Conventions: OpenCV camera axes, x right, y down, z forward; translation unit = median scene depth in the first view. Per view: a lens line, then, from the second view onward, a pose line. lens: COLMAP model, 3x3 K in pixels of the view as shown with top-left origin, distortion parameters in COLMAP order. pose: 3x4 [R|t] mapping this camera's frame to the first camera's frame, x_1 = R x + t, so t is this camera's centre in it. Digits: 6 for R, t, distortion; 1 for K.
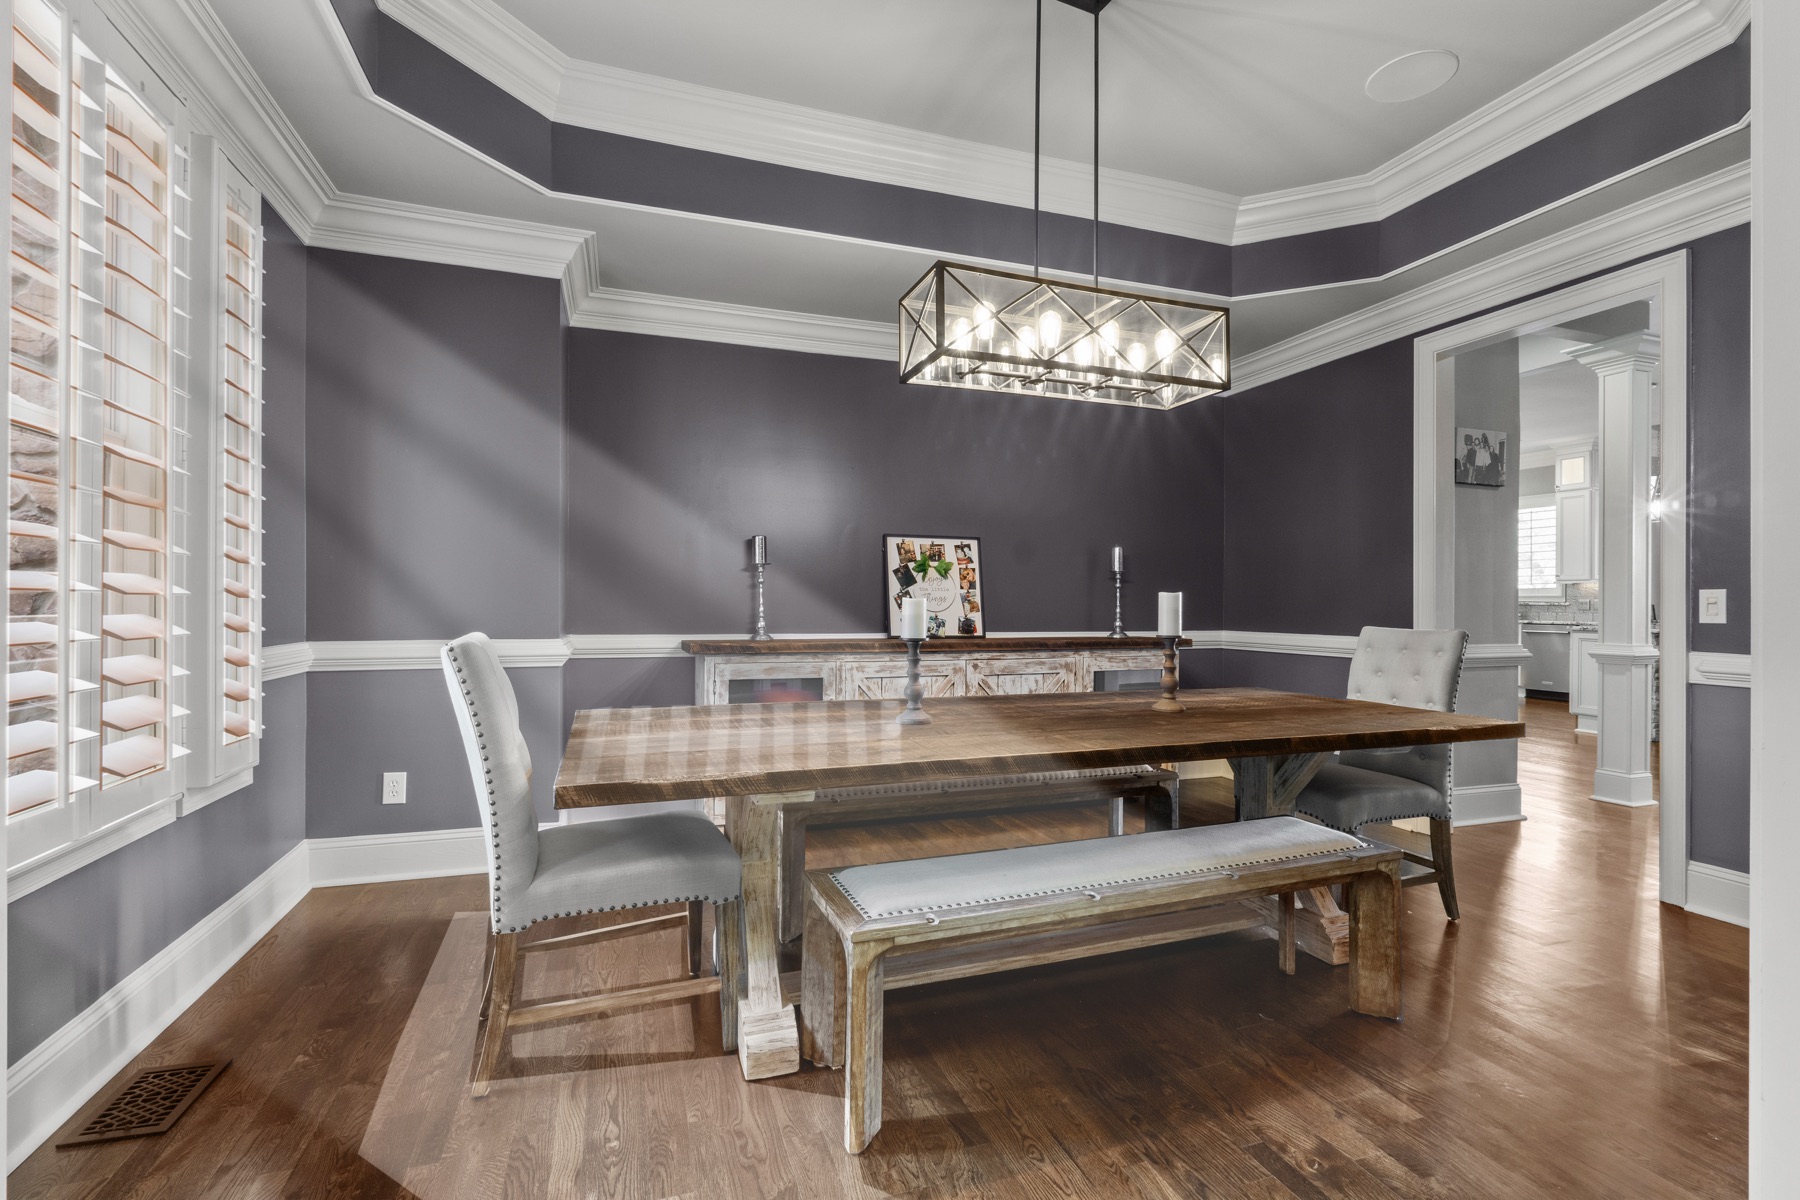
lens RADIAL K [[828.5, 0, 904.3], [0, 828.5, 597.9], [0, 0, 1]] dist [-0.006896, 0.000284]
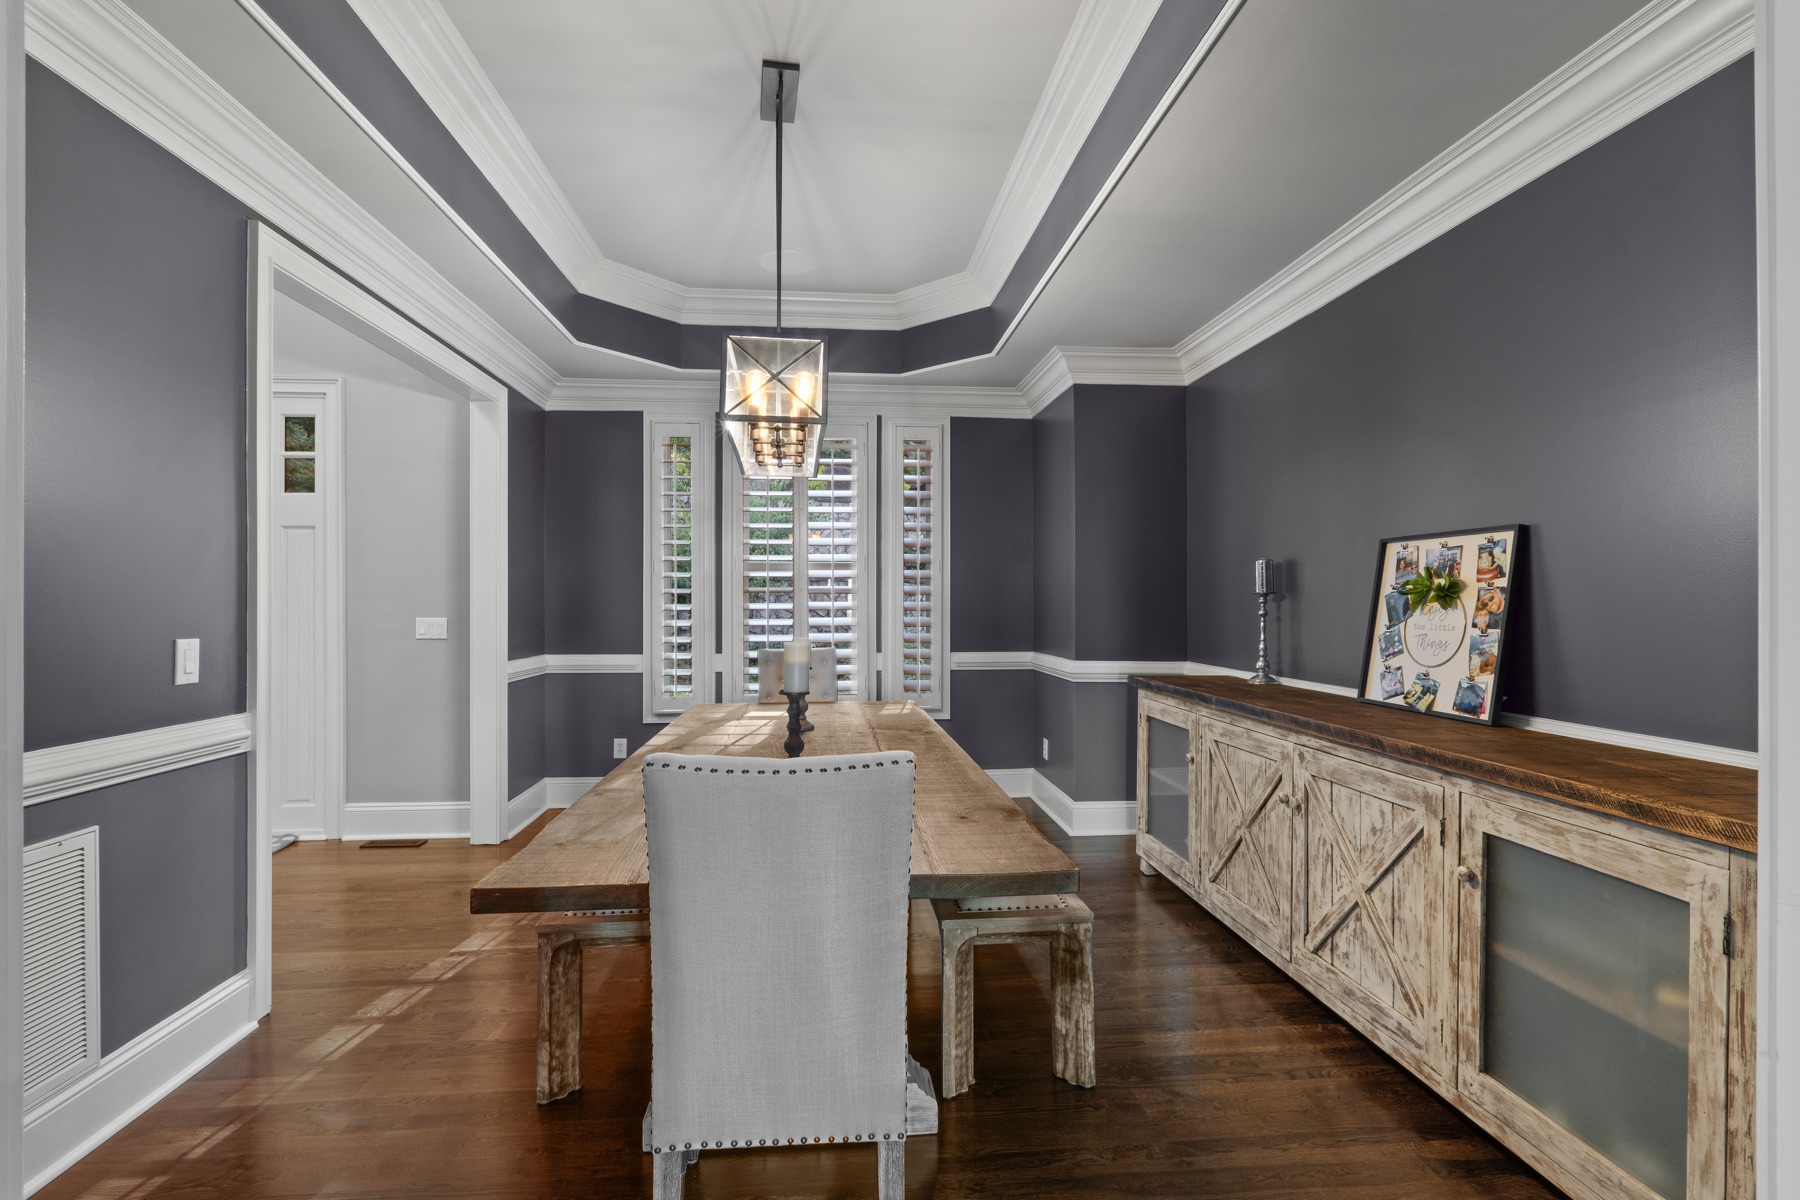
lens RADIAL K [[828.5, 0, 904.3], [0, 828.5, 597.9], [0, 0, 1]] dist [-0.006896, 0.000284]
pose [[-0.246599, -0.012912, -0.969032, 0.684960], [-0.000423, 0.999913, -0.013215, -0.023451], [0.969118, -0.002849, -0.246583, 0.794420]]
